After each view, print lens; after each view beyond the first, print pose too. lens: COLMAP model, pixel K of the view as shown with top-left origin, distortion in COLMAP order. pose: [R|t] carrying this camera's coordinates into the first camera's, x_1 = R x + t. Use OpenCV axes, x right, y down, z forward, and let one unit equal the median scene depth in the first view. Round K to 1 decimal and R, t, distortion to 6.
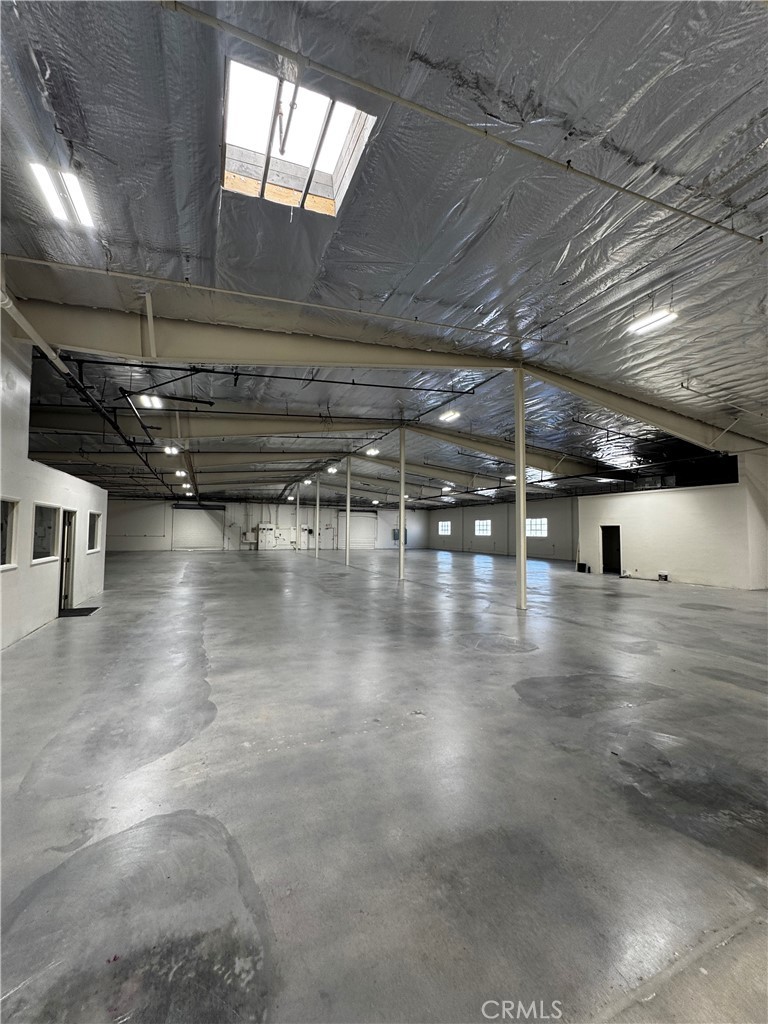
lens RADIAL K [[415.8, 0, 384.0], [0, 415.8, 512.0], [0, 0, 1]] dist [0.000310, 0.000091]
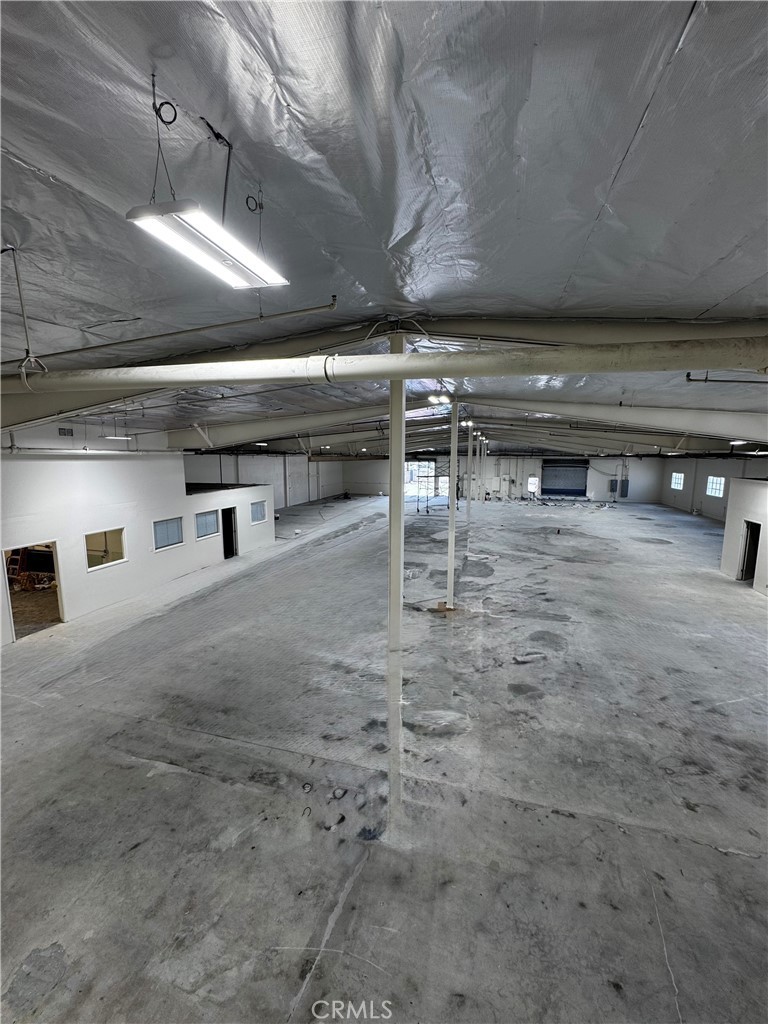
lens RADIAL K [[415.8, 0, 384.0], [0, 415.8, 512.0], [0, 0, 1]] dist [0.000310, 0.000091]
pose [[0.784463, 0.079593, -0.615047, 0.228101], [0.030648, 0.985543, 0.166629, -0.064520], [0.619418, -0.149565, 0.770683, -0.012296]]
